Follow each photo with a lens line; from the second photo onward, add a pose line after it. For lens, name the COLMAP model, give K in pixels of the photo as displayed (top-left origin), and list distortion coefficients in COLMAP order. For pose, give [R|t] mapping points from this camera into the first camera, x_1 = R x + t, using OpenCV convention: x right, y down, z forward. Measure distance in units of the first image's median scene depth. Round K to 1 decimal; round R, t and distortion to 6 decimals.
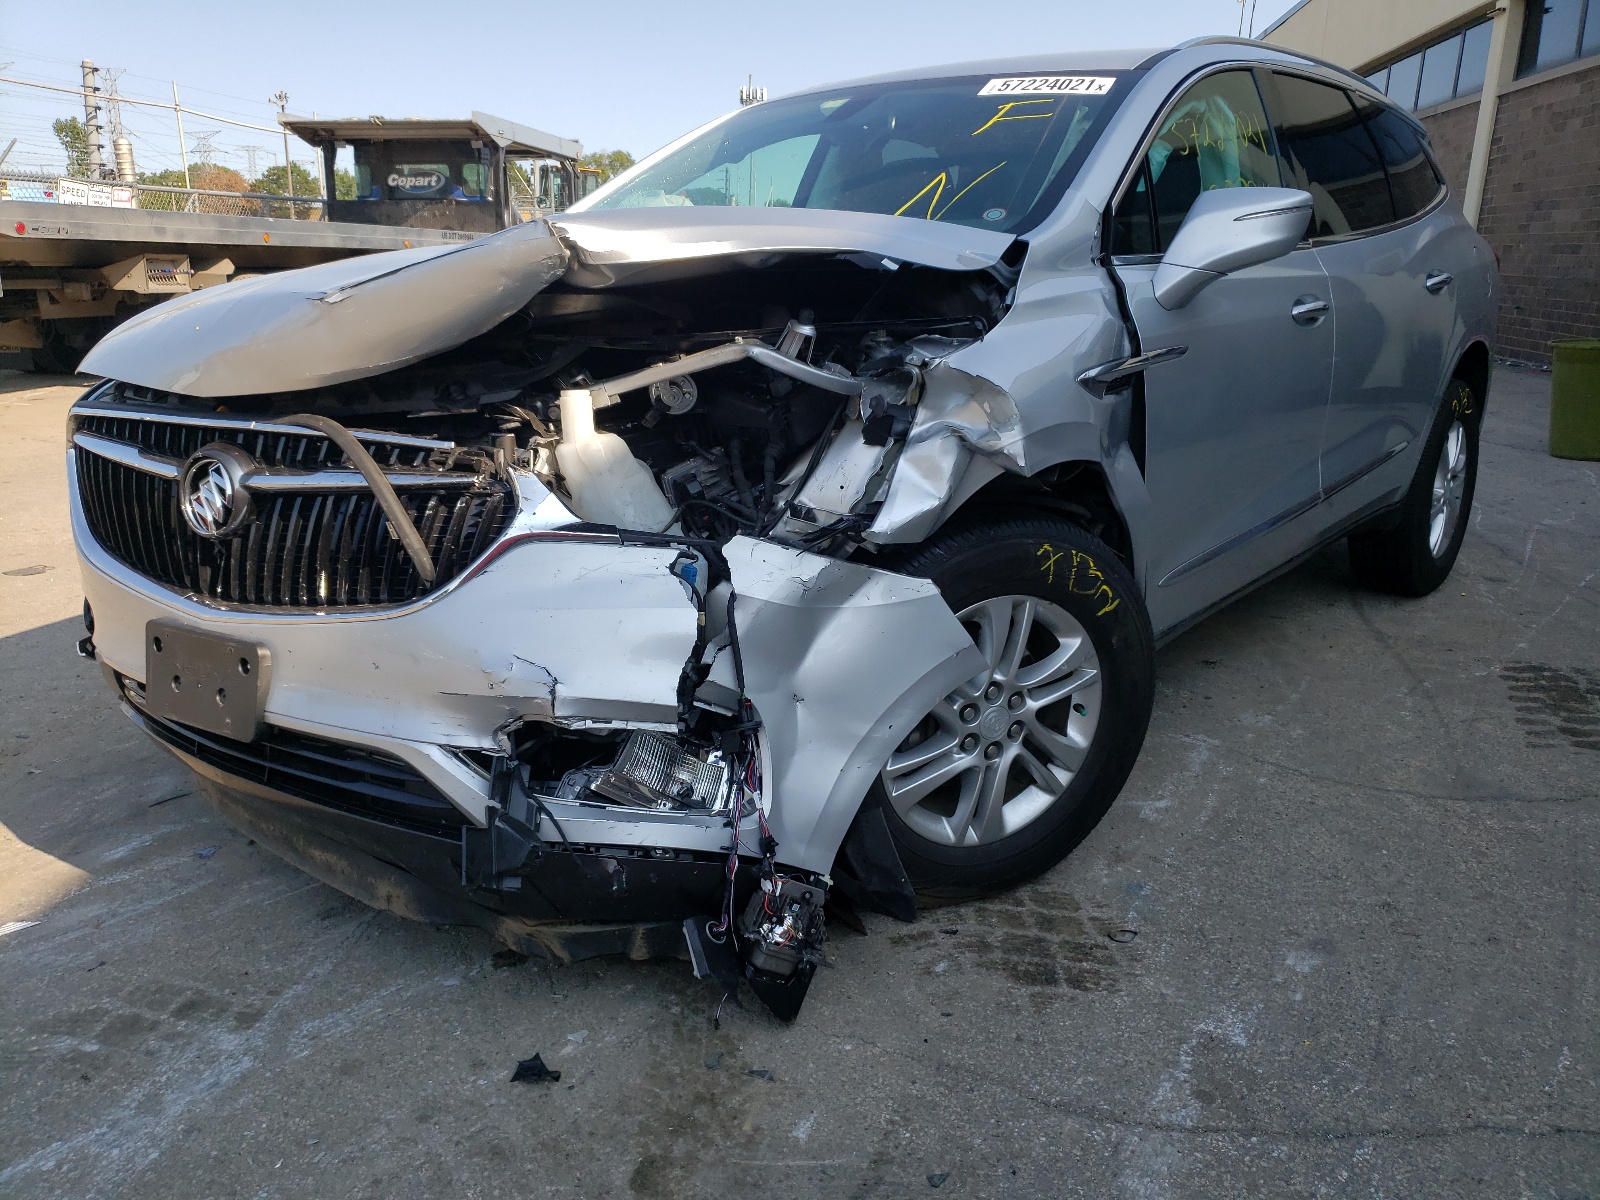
lens RADIAL K [[1232.2, 0, 800.0], [0, 1232.2, 600.0], [0, 0, 1]] dist [0.010892, -0.000895]
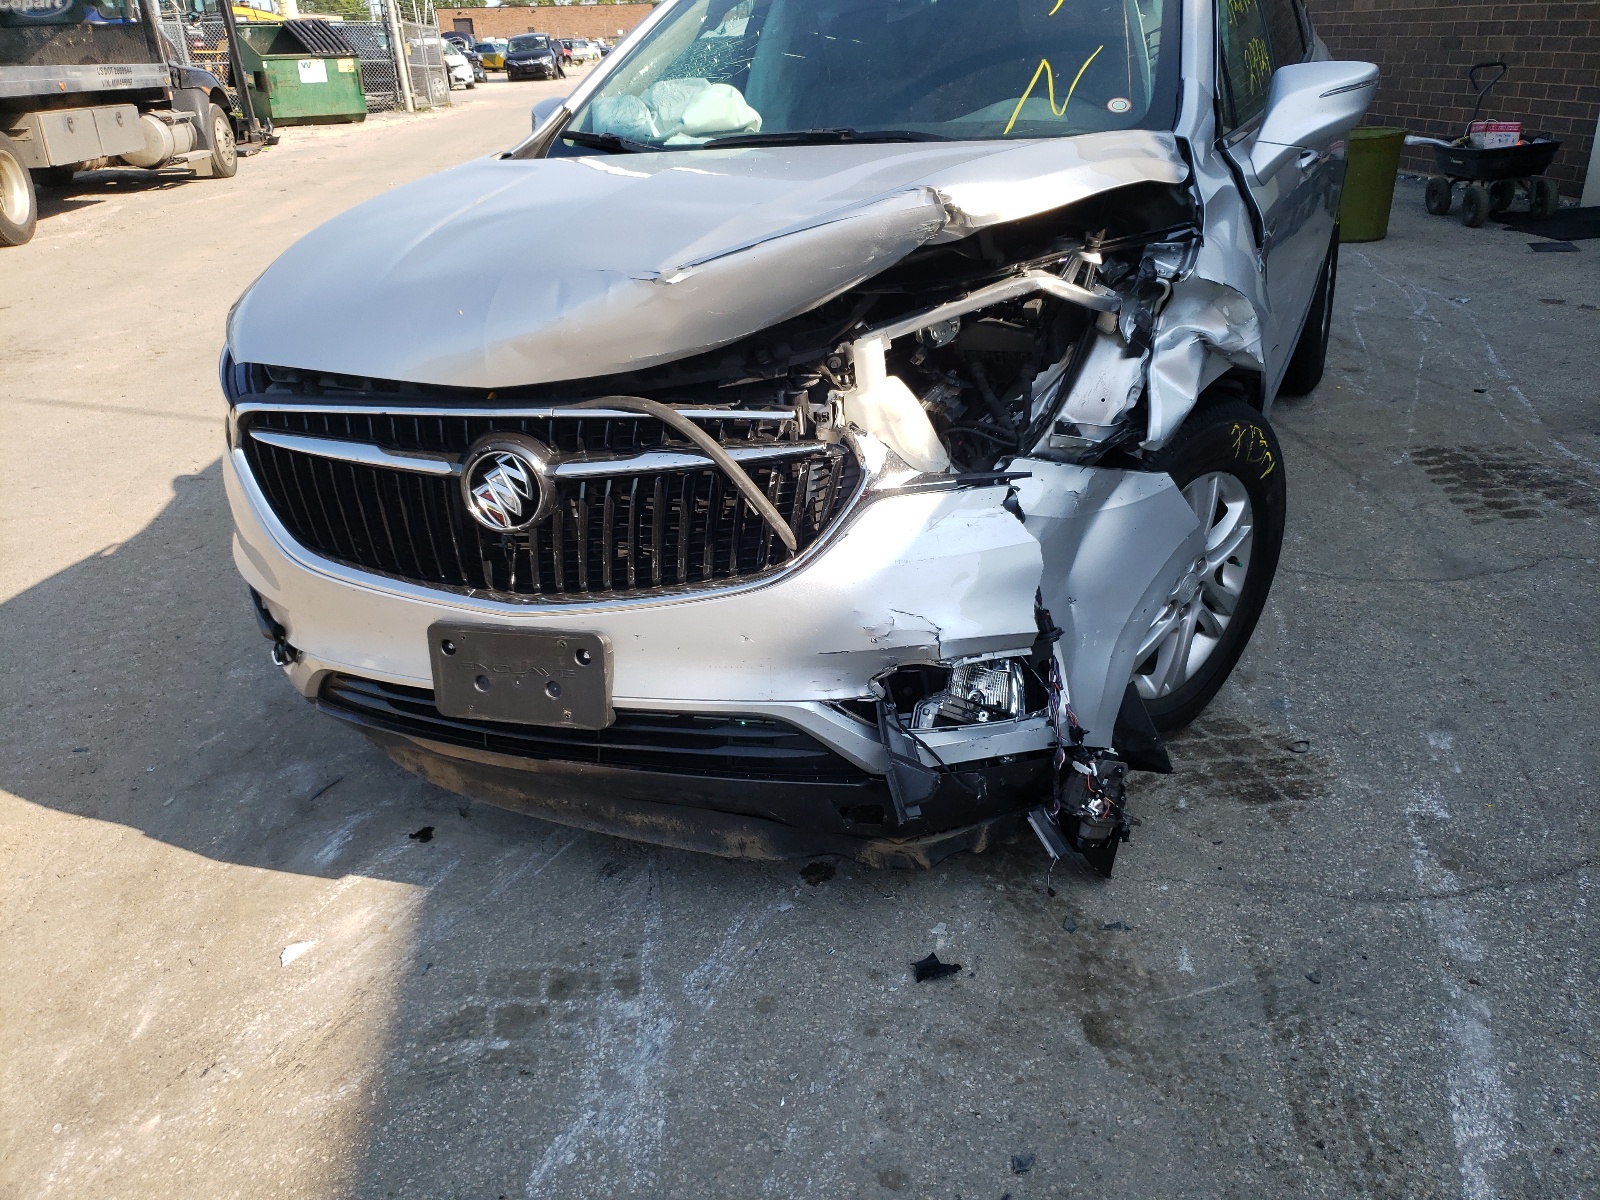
lens RADIAL K [[1211.7, 0, 807.6], [0, 1211.7, 617.7], [0, 0, 1]] dist [0.069225, -0.132562]
pose [[0.960685, -0.163294, 0.224543, -0.486666], [0.124998, 0.976534, 0.175375, -0.125751], [-0.247912, -0.140413, 0.958553, 0.017743]]
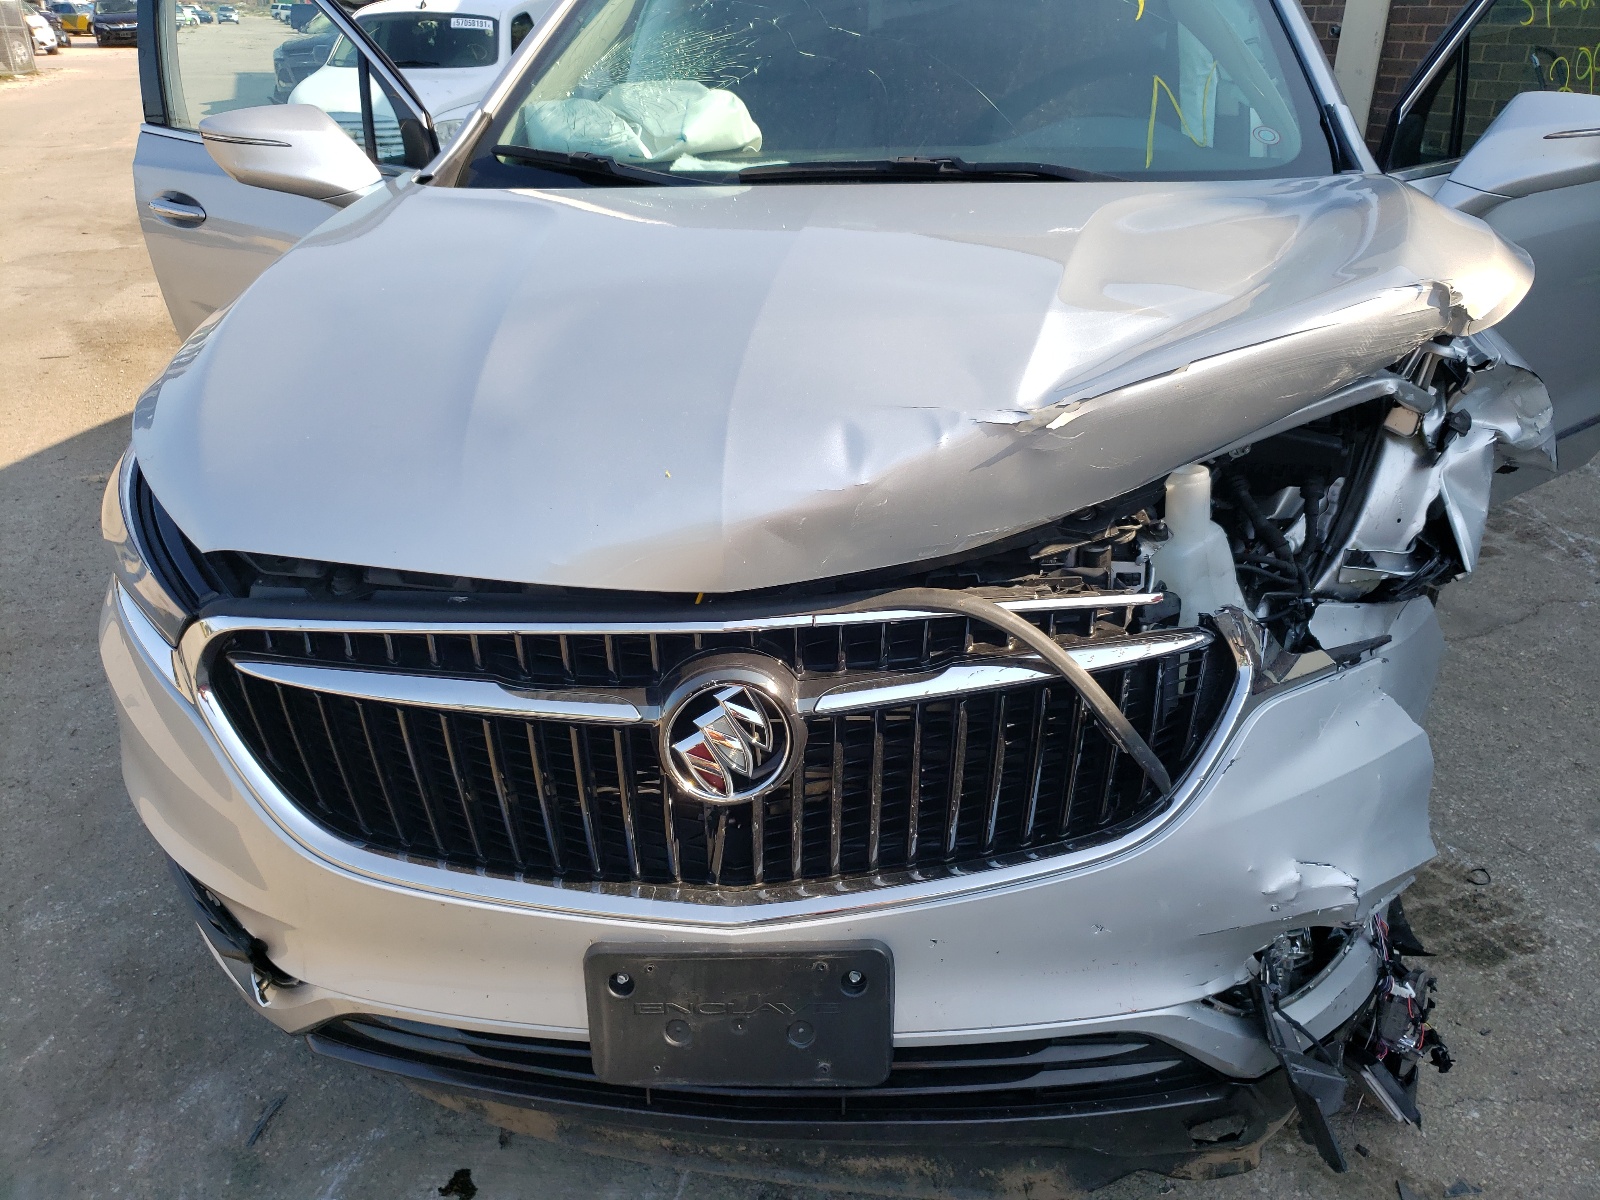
lens RADIAL K [[1232.2, 0, 800.0], [0, 1232.2, 600.0], [0, 0, 1]] dist [0.010892, -0.000895]
pose [[0.857391, -0.230244, 0.460292, -0.719490], [0.149683, 0.967246, 0.205013, -0.274239], [-0.492419, -0.106879, 0.863771, 0.470854]]
